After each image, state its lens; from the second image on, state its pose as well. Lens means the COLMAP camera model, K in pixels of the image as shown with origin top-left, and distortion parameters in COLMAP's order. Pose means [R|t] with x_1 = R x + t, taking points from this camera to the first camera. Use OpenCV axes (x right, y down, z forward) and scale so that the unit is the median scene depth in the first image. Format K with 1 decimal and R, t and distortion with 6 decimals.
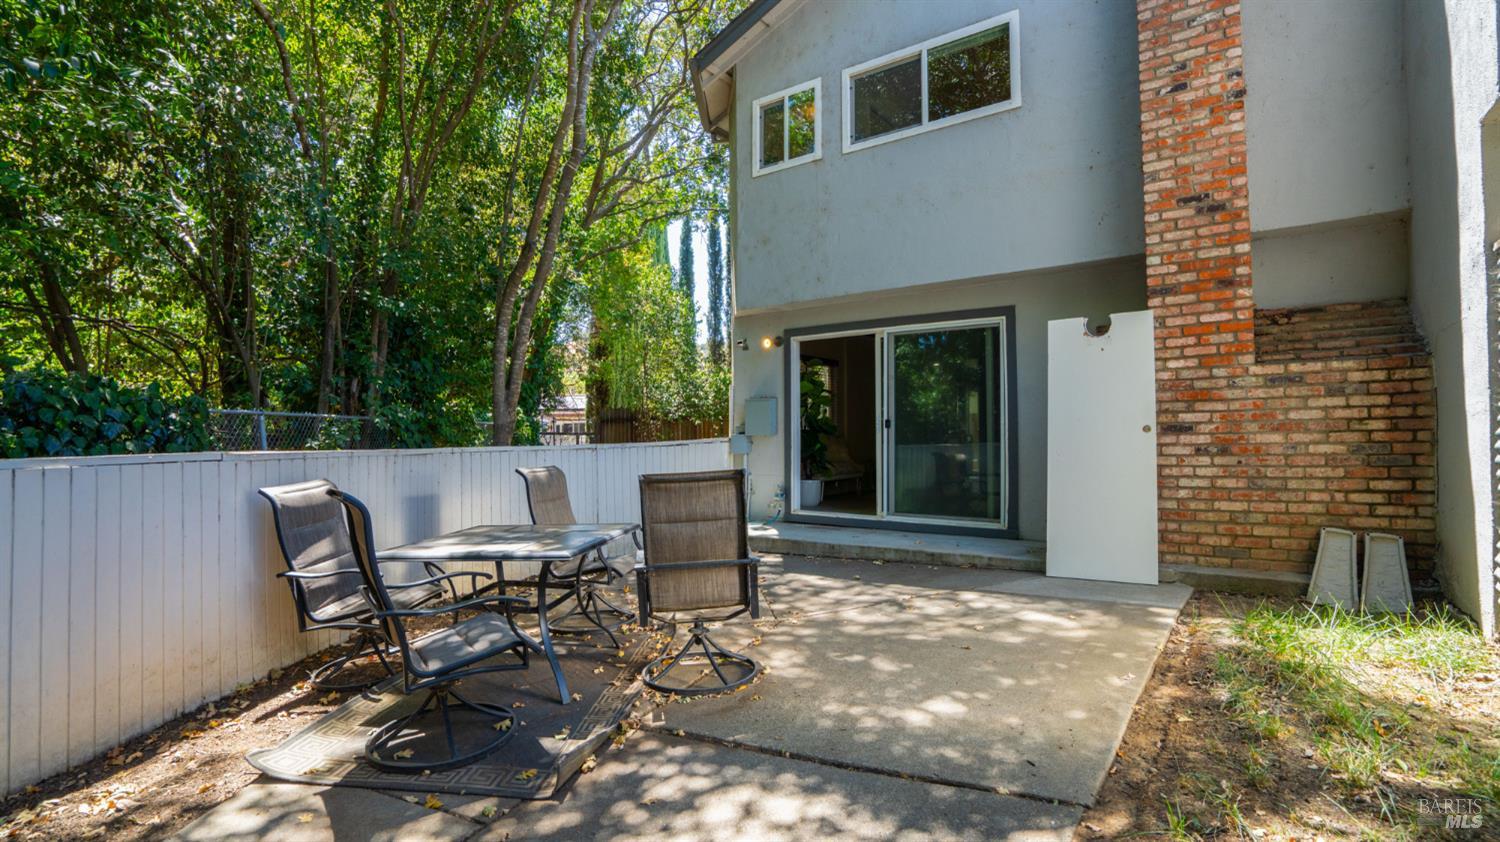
lens RADIAL K [[682.2, 0, 750.8], [0, 682.2, 428.4], [0, 0, 1]] dist [-0.000530, 0.000266]
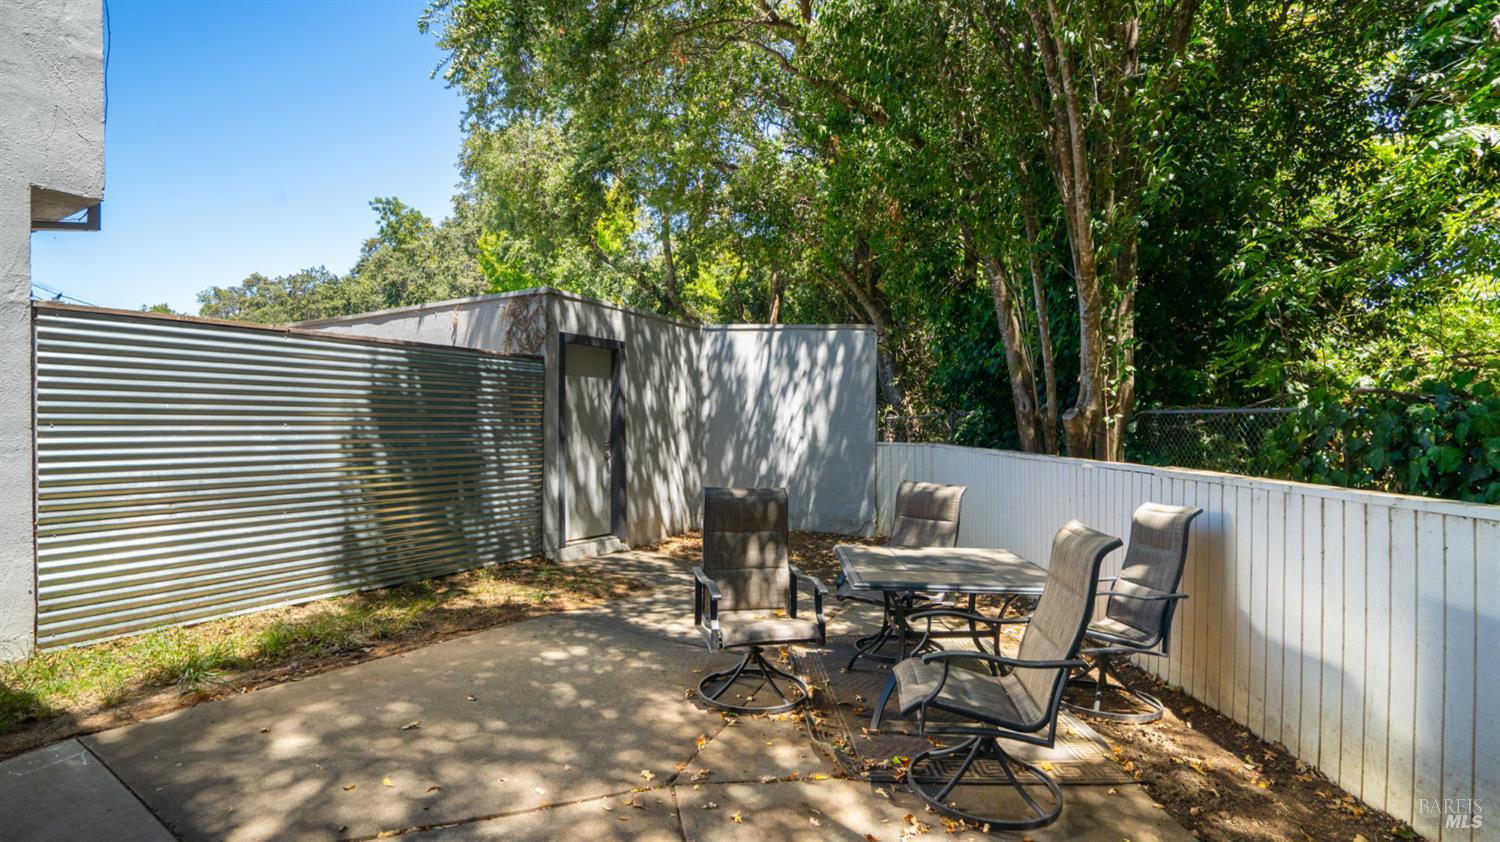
lens RADIAL K [[694.2, 0, 747.4], [0, 694.2, 412.7], [0, 0, 1]] dist [-0.009653, 0.007845]
pose [[-0.992583, 0.011477, -0.121025, 0.053605], [0.014309, 0.999643, -0.022562, -0.043646], [0.120723, -0.024126, -0.992393, 2.183783]]
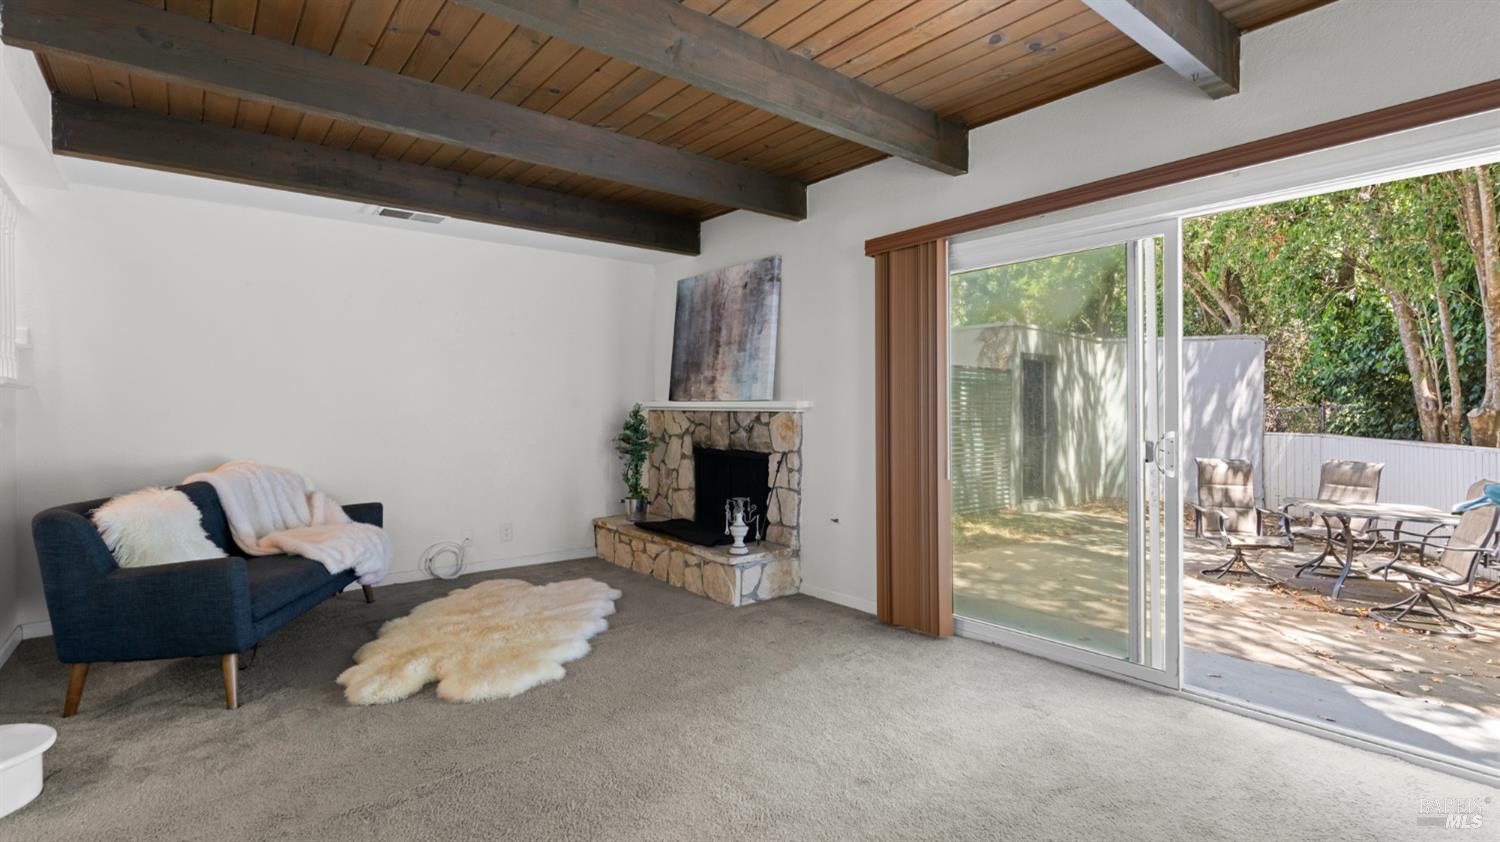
lens RADIAL K [[709.6, 0, 783.1], [0, 709.6, 410.7], [0, 0, 1]] dist [-0.000379, 0.001010]
pose [[-0.979180, 0.010023, 0.202746, 0.732889], [0.008027, 0.999911, -0.010663, -0.067285], [-0.202835, -0.008813, -0.979173, 3.206537]]
